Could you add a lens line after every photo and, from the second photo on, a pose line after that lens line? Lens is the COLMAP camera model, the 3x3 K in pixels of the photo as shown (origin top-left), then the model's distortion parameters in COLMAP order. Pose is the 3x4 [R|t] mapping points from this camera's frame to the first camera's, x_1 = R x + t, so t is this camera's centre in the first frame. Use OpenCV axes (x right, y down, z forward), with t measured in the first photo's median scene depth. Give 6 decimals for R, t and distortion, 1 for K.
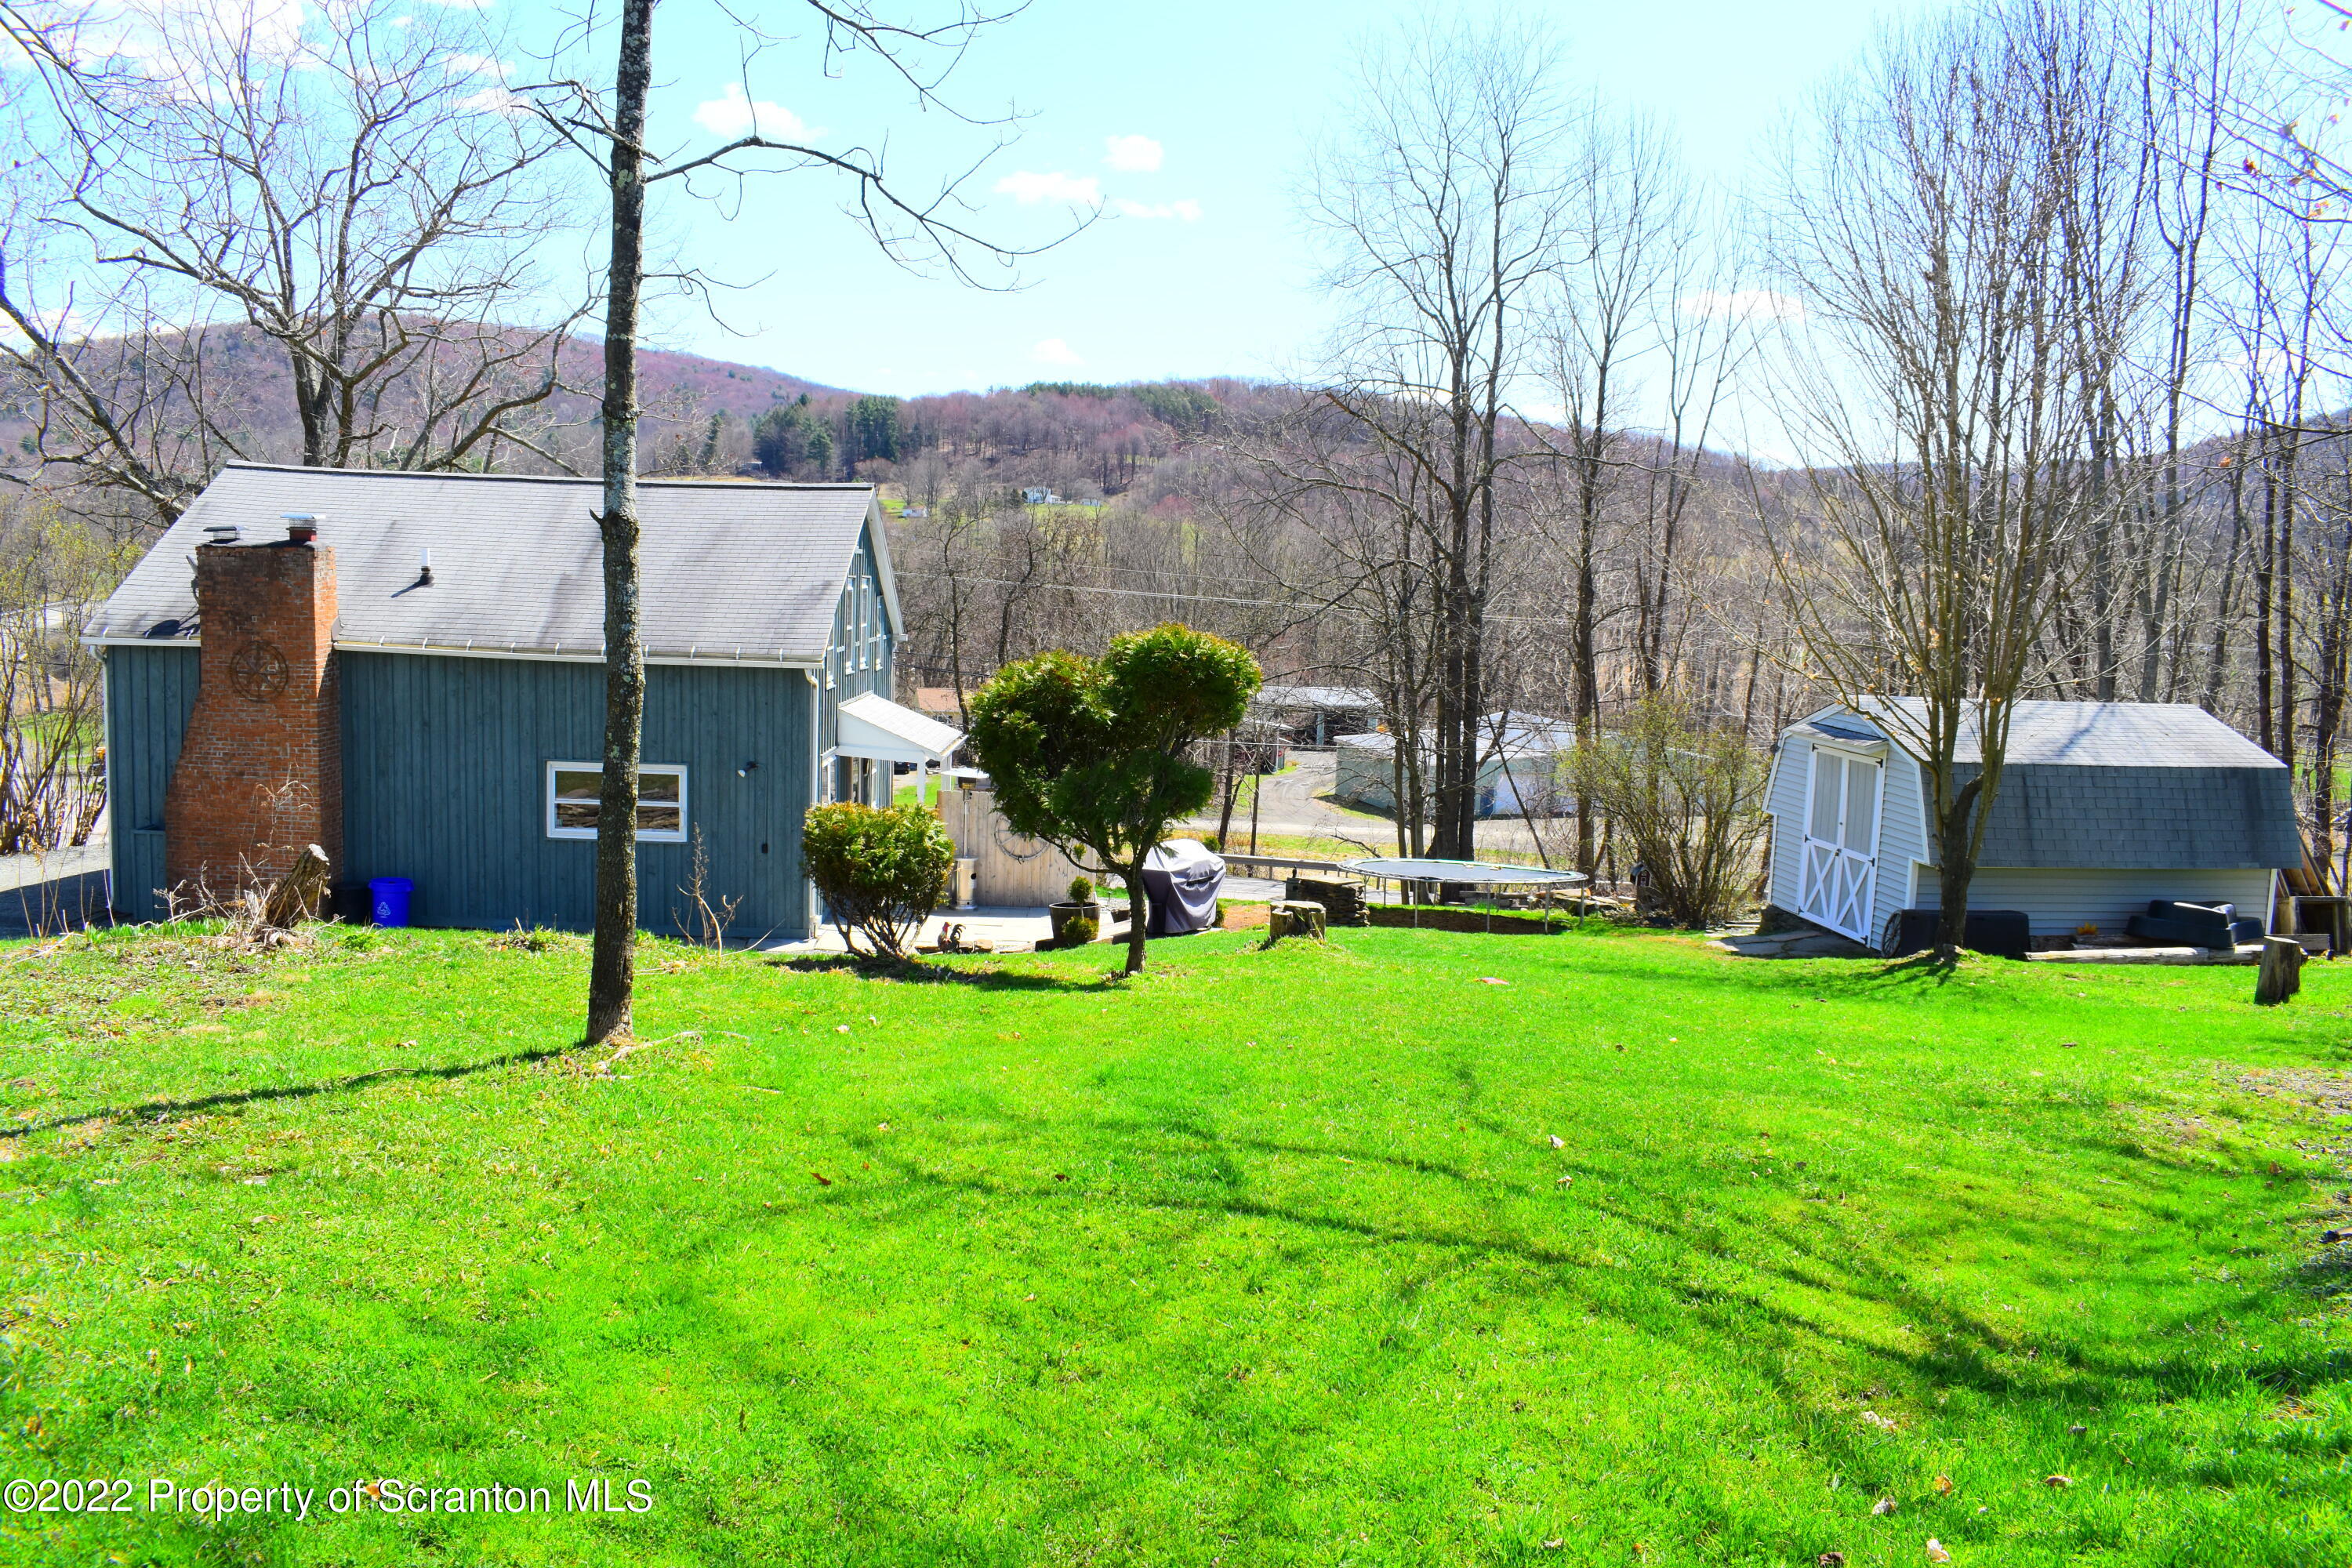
lens RADIAL K [[1871.4, 0, 1176.6], [0, 1871.4, 789.1], [0, 0, 1]] dist [-0.088484, 0.010349]
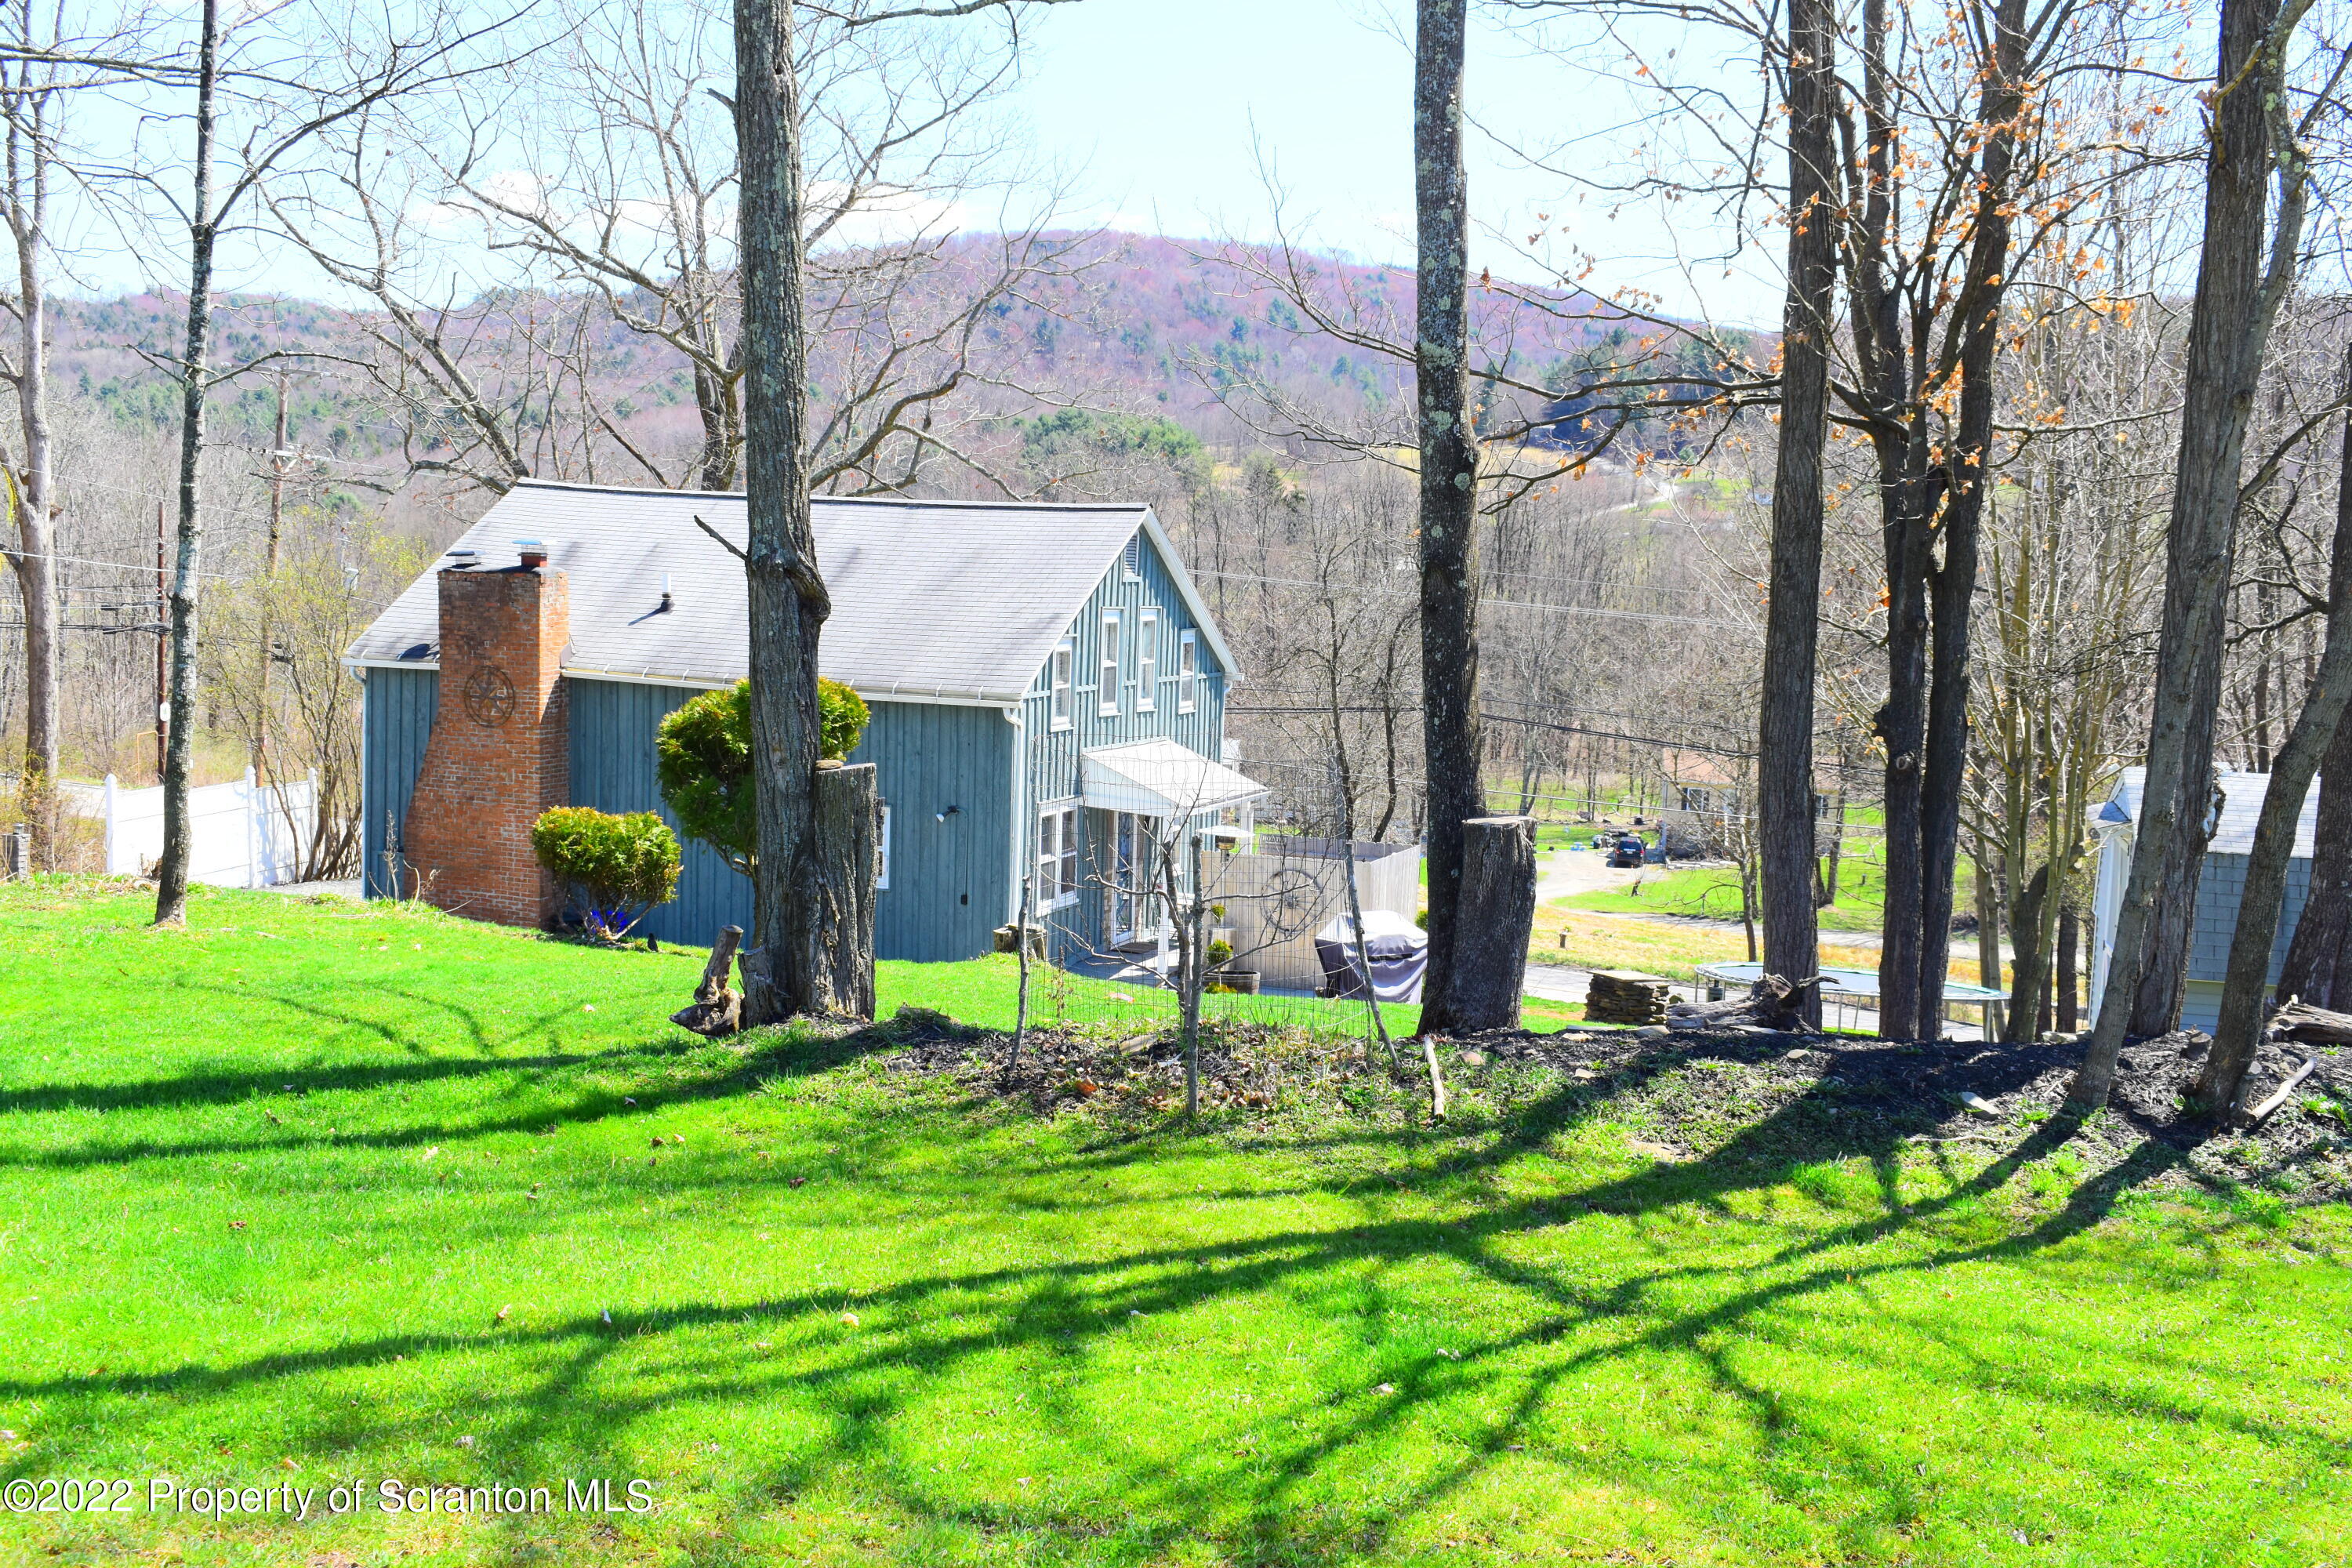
lens RADIAL K [[2794.3, 0, 1175.3], [0, 2794.3, 781.6], [0, 0, 1]] dist [-0.006568, 0.000000]
pose [[0.926123, 0.030735, -0.375968, 0.410109], [-0.046709, 0.998349, -0.033442, 0.015082], [0.374320, 0.048533, 0.926029, -0.263285]]
